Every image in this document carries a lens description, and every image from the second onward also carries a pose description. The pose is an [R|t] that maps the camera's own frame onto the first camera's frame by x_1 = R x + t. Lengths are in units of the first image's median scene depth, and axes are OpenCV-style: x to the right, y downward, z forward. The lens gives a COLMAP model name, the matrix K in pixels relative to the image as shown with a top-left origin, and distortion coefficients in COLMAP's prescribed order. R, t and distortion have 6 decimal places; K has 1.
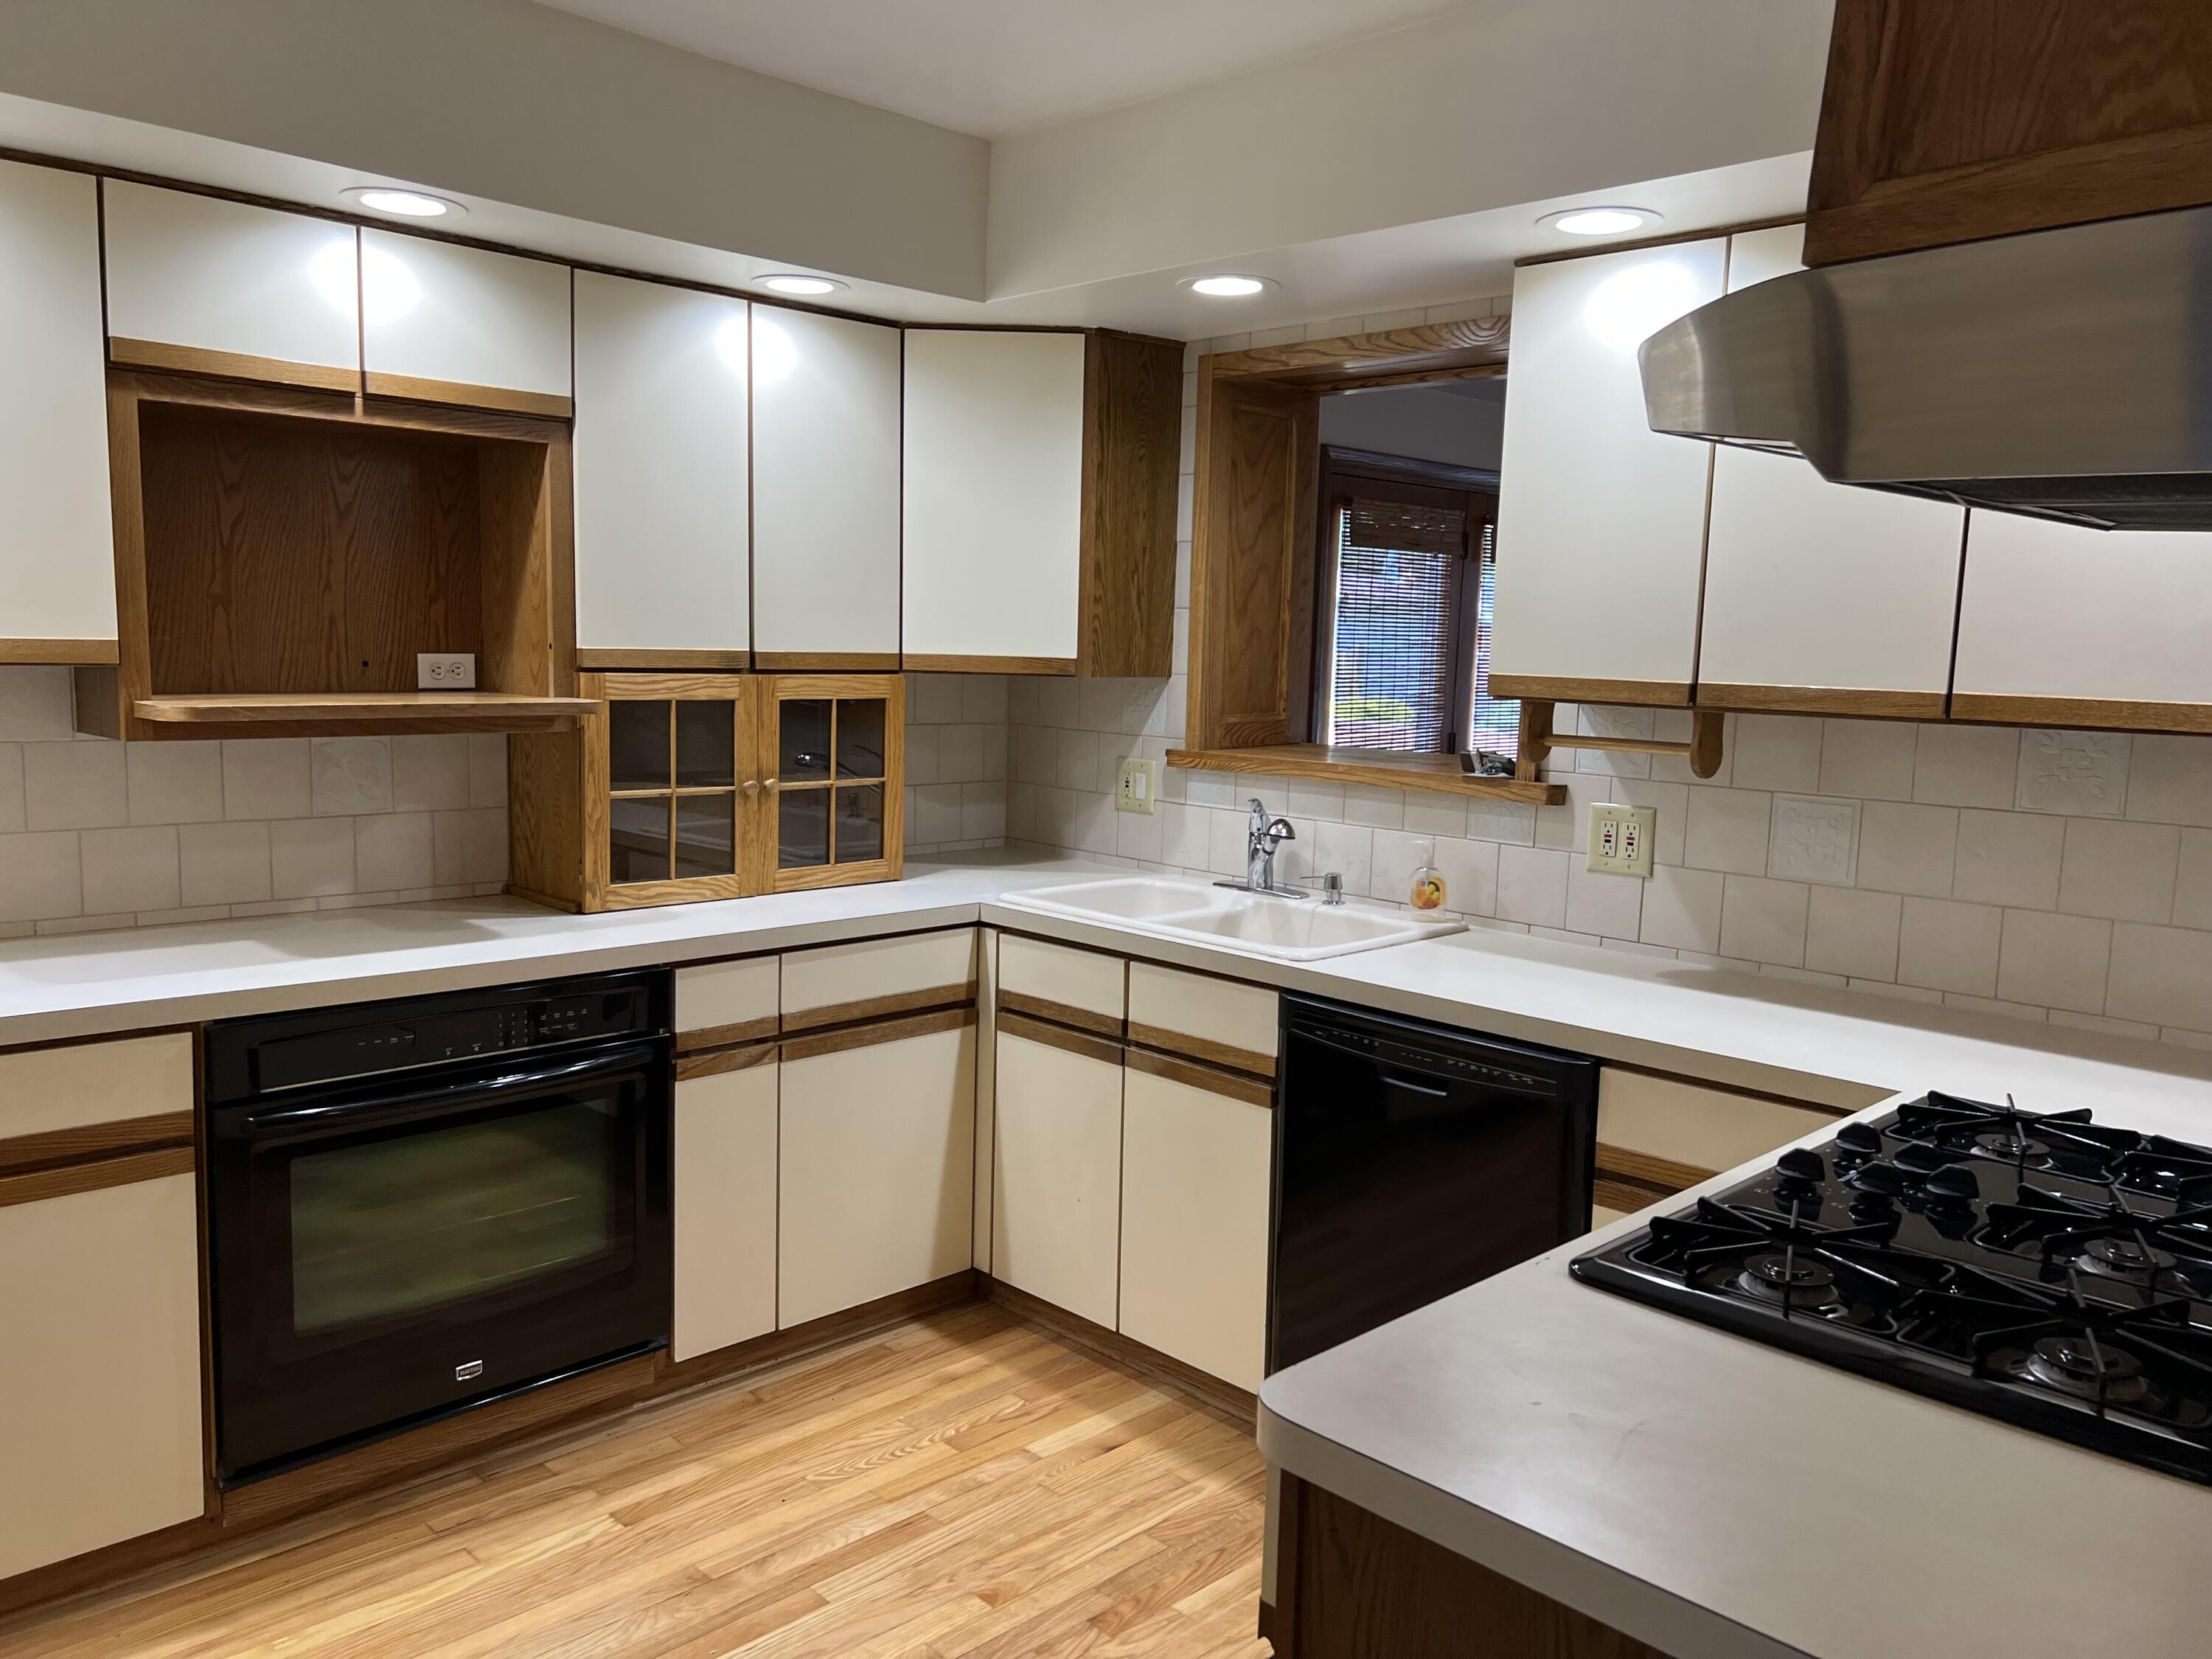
lens RADIAL K [[1664.5, 0, 1095.2], [0, 1664.5, 830.0], [0, 0, 1]] dist [0.060992, -0.068169]
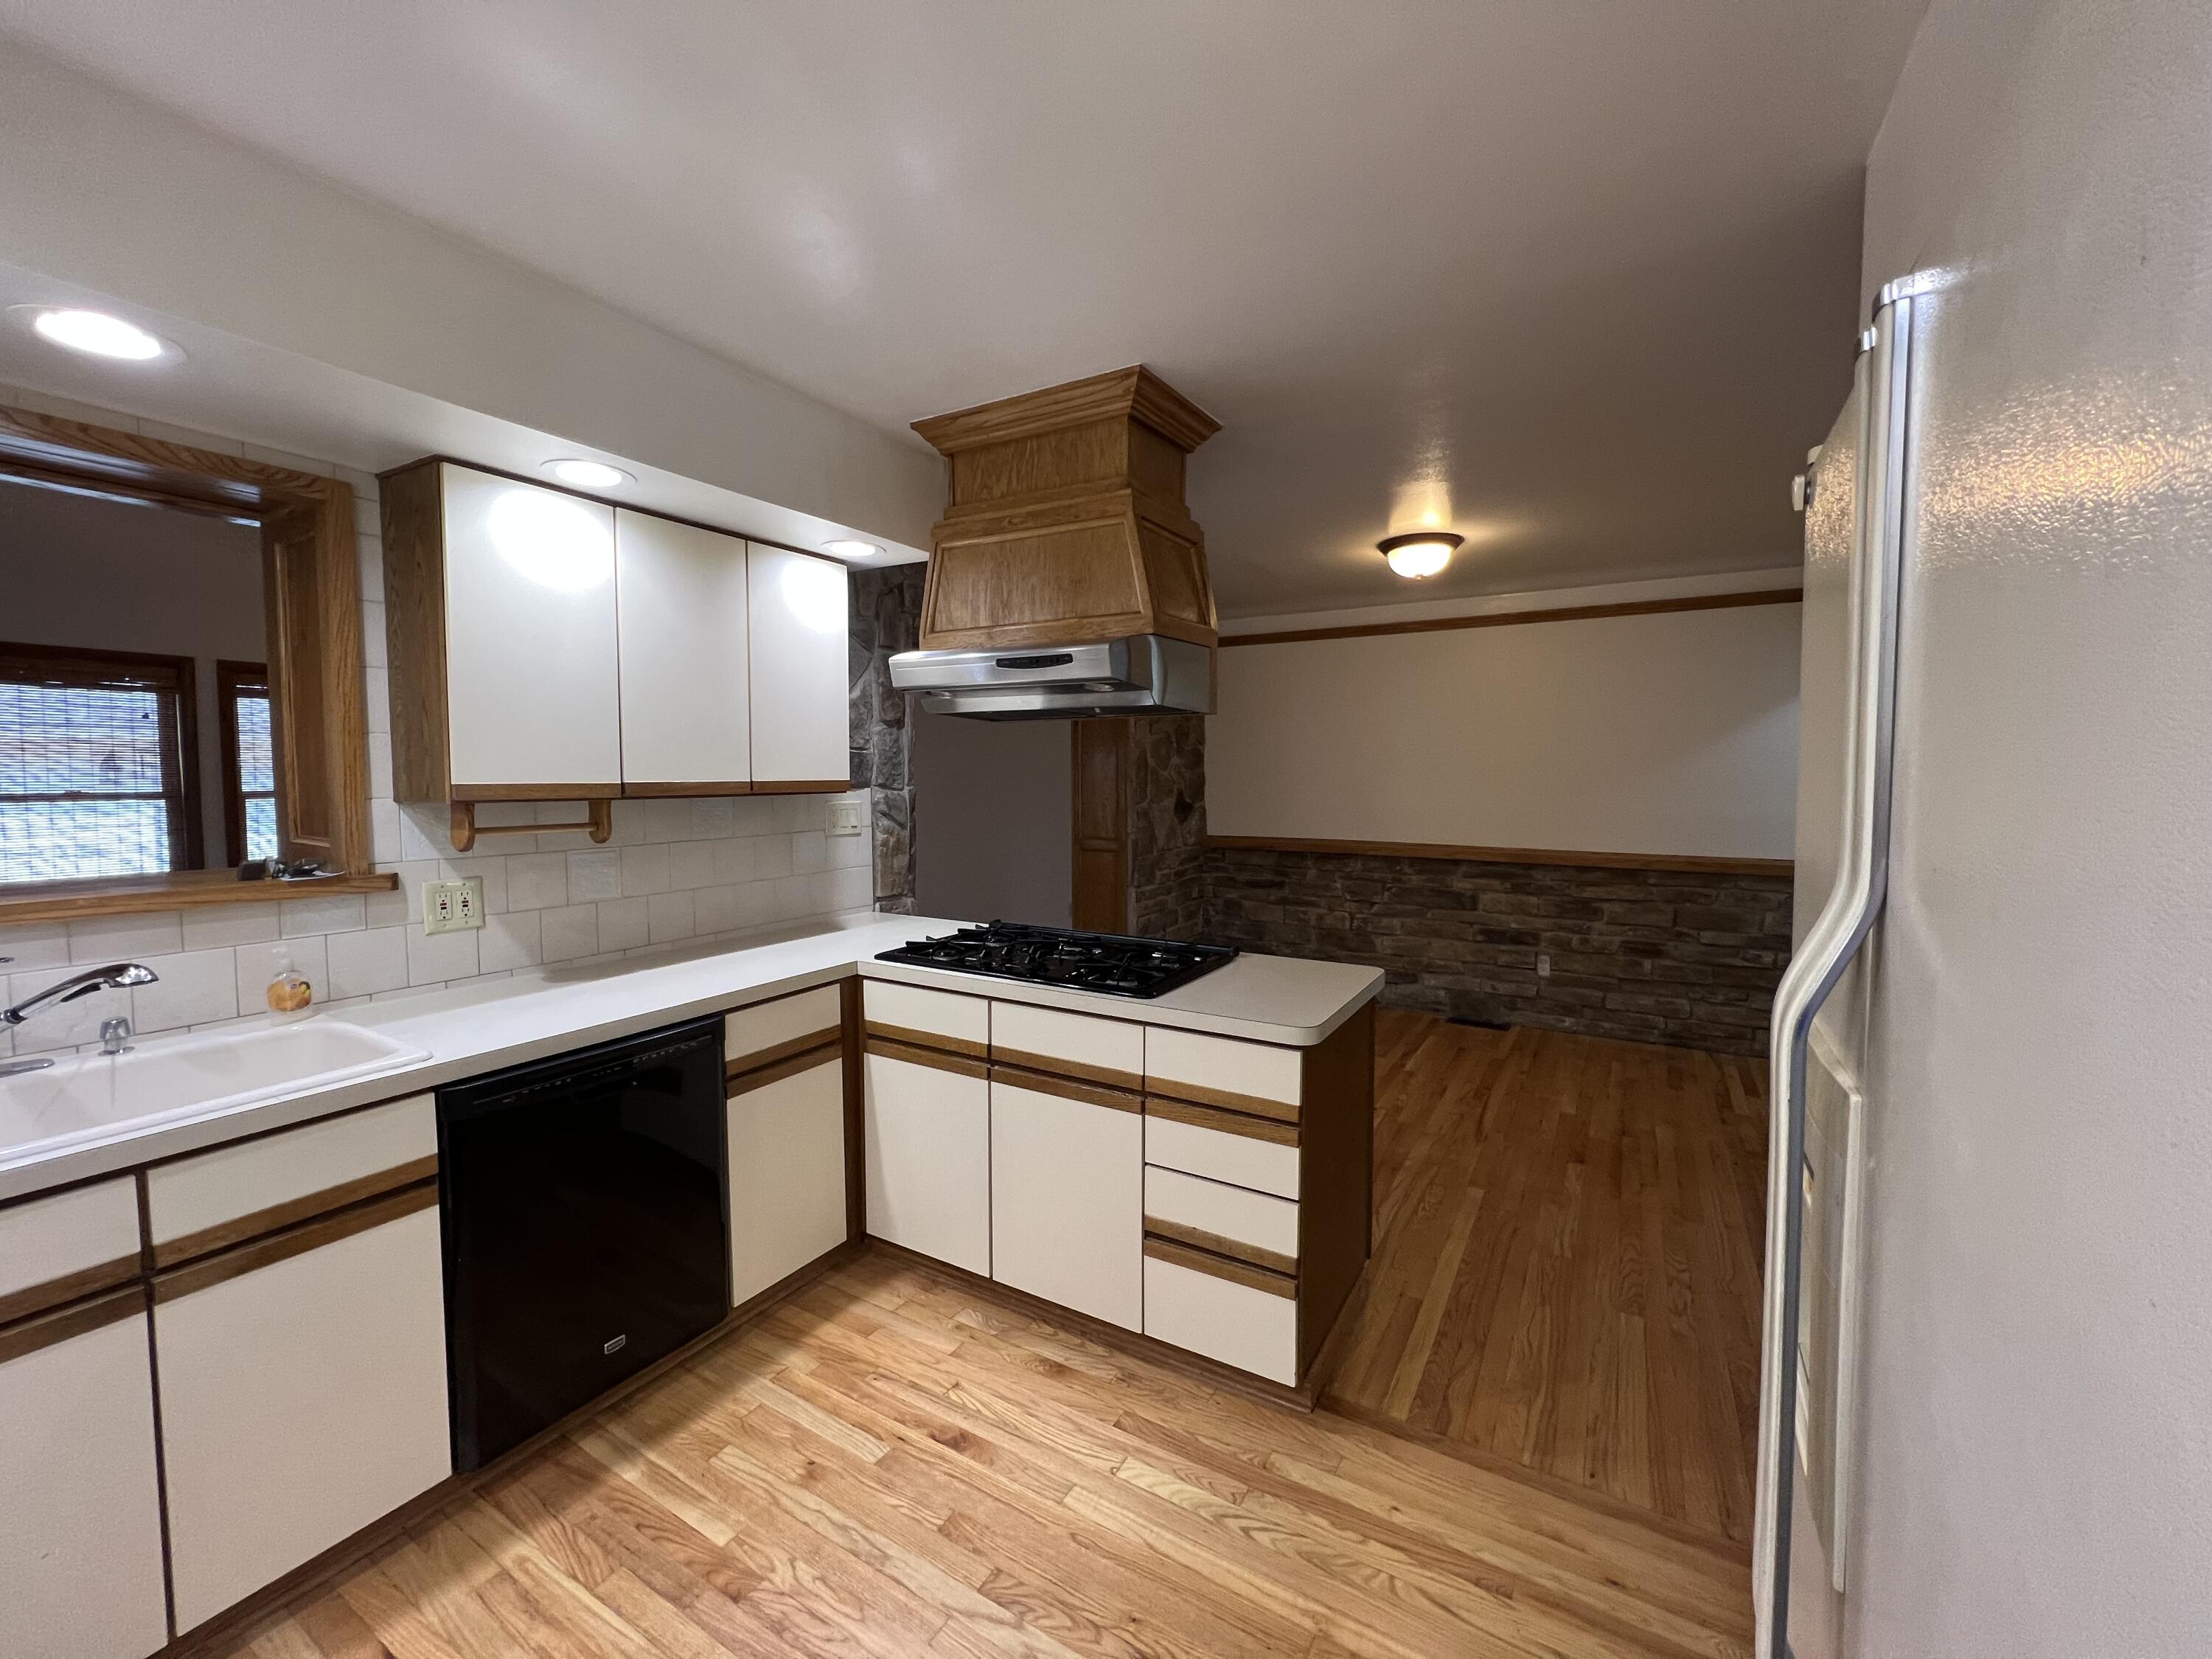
lens RADIAL K [[887.0, 0, 1102.0], [0, 887.0, 824.1], [0, 0, 1]] dist [-0.002455, 0.000351]
pose [[-0.251402, -0.084437, 0.964193, -0.481438], [0.107105, 0.987642, 0.114417, -0.081889], [-0.961939, 0.132034, -0.239251, 0.654620]]
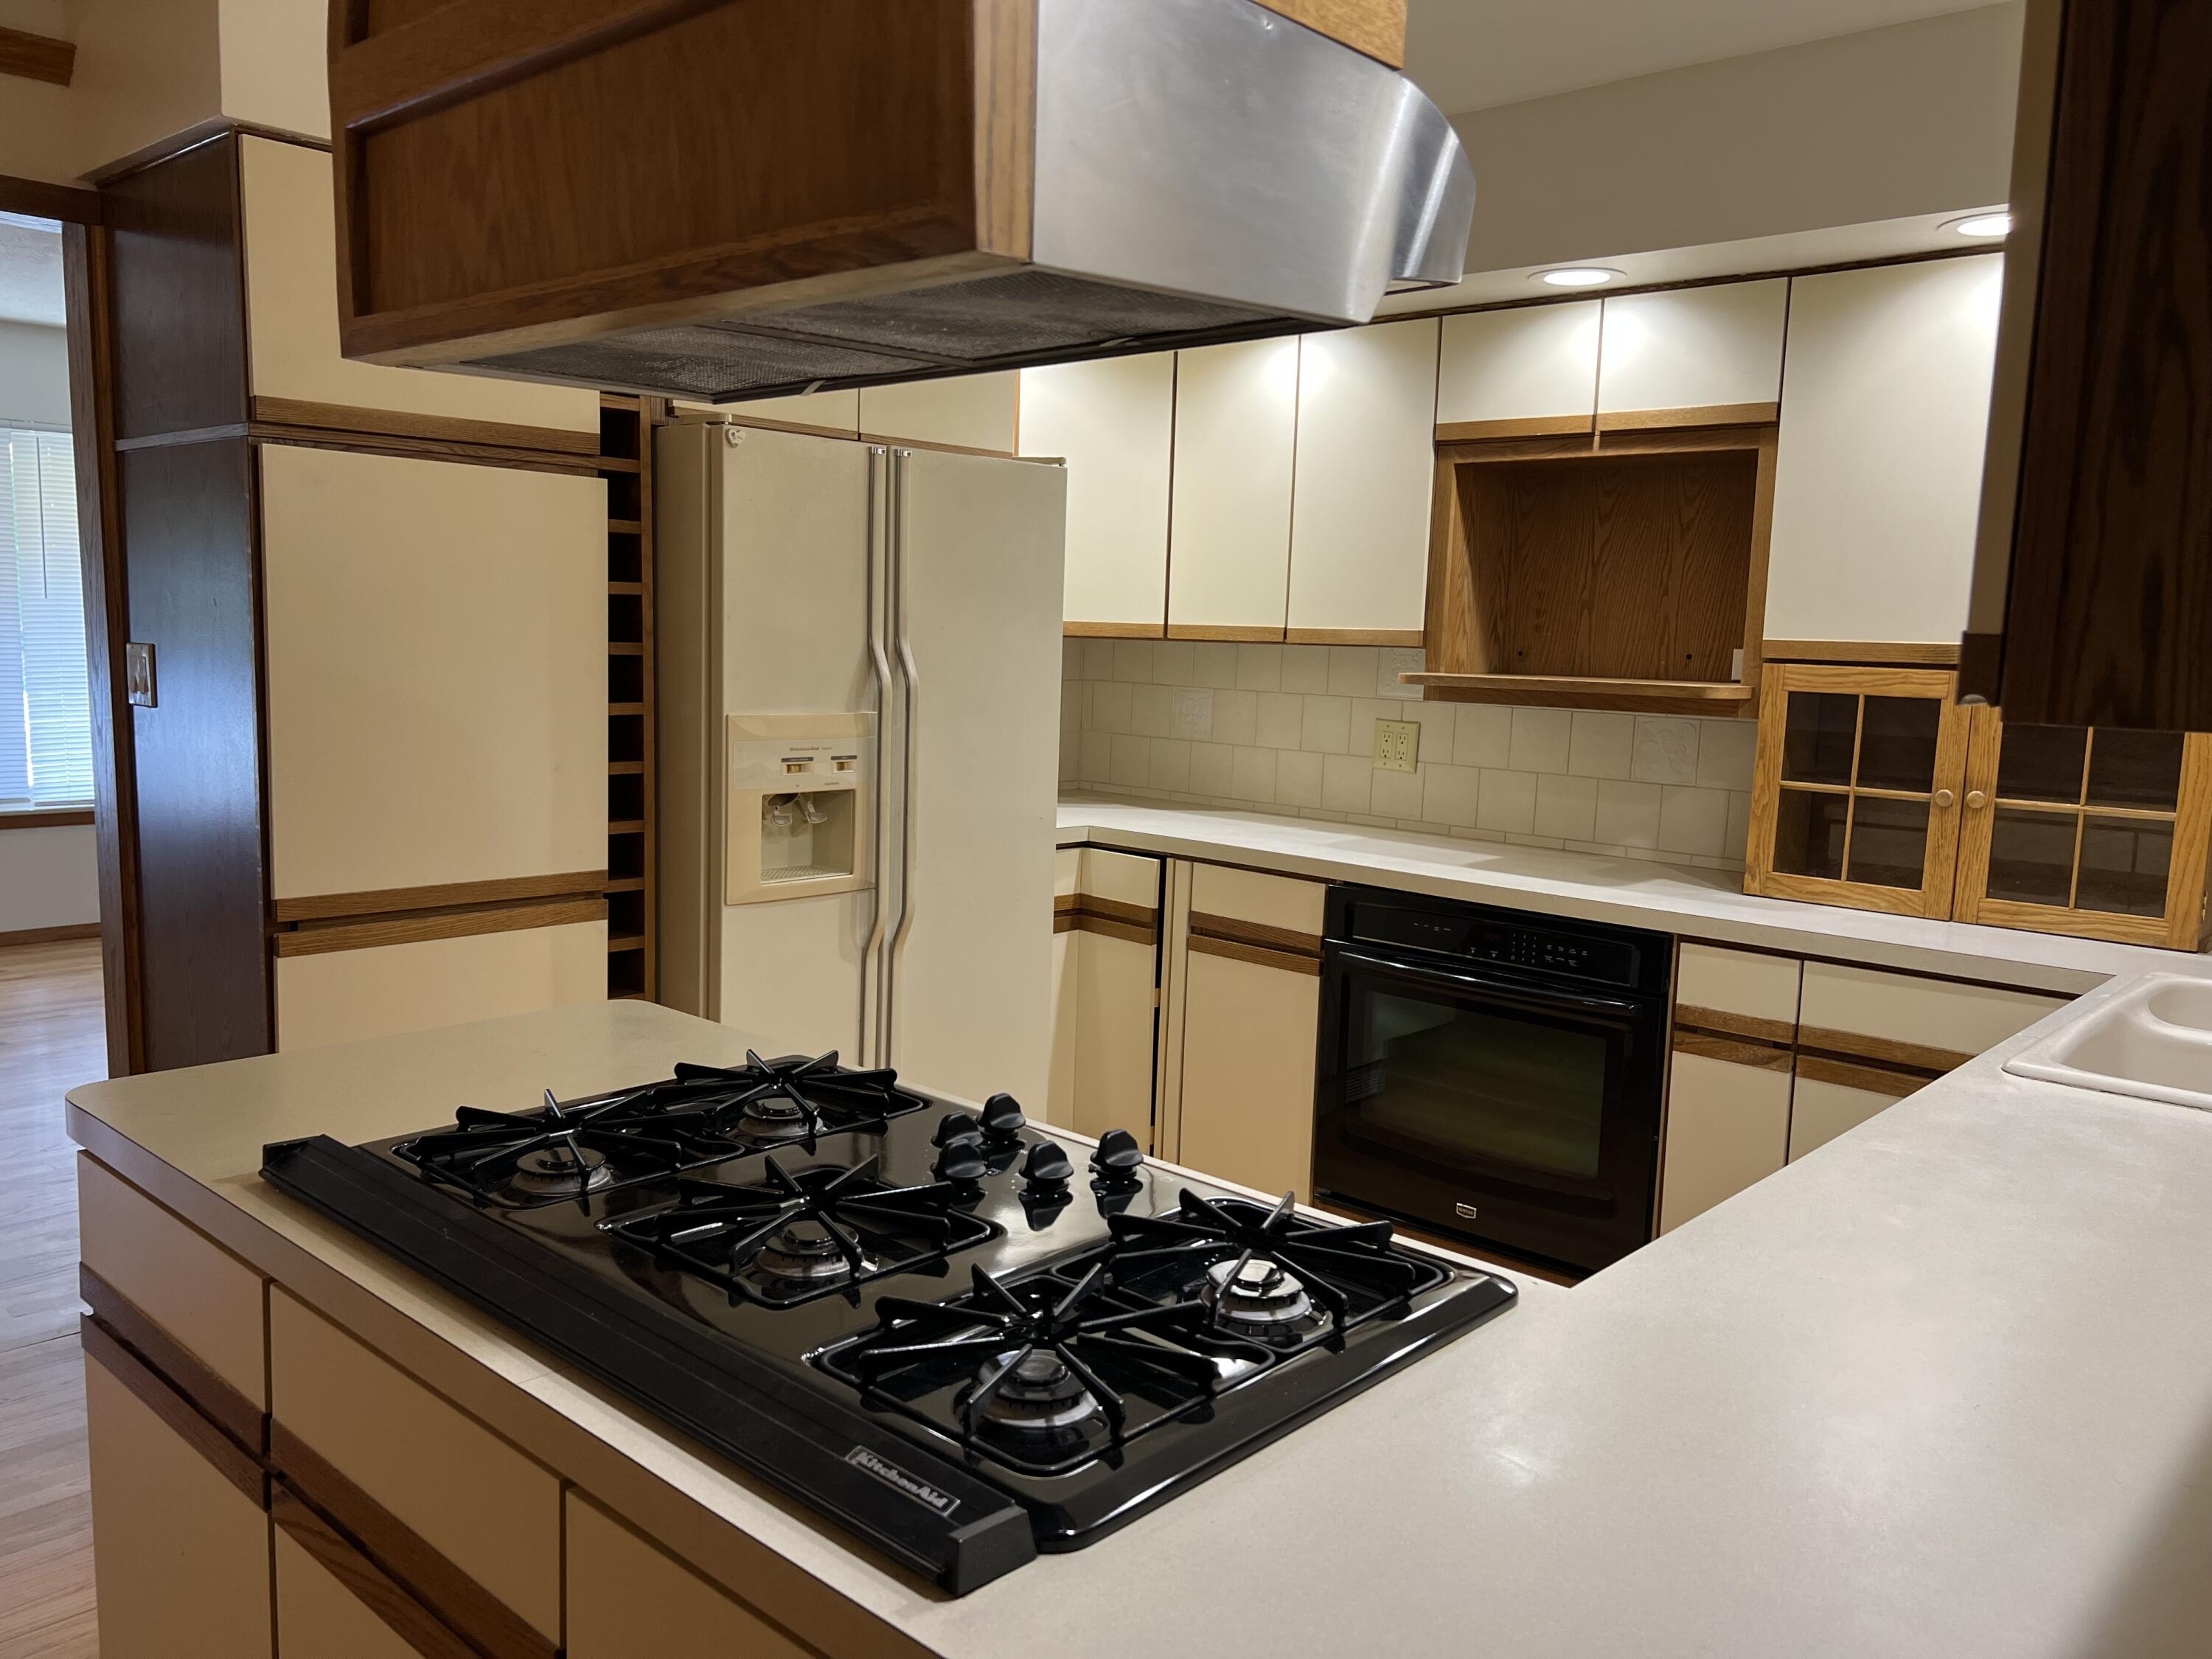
lens RADIAL K [[1664.5, 0, 1095.2], [0, 1664.5, 830.0], [0, 0, 1]] dist [0.060992, -0.068169]
pose [[0.055552, 0.097800, -0.993654, 0.720065], [-0.146282, 0.985250, 0.088795, -0.023435], [0.987682, 0.140421, 0.069039, 0.529953]]
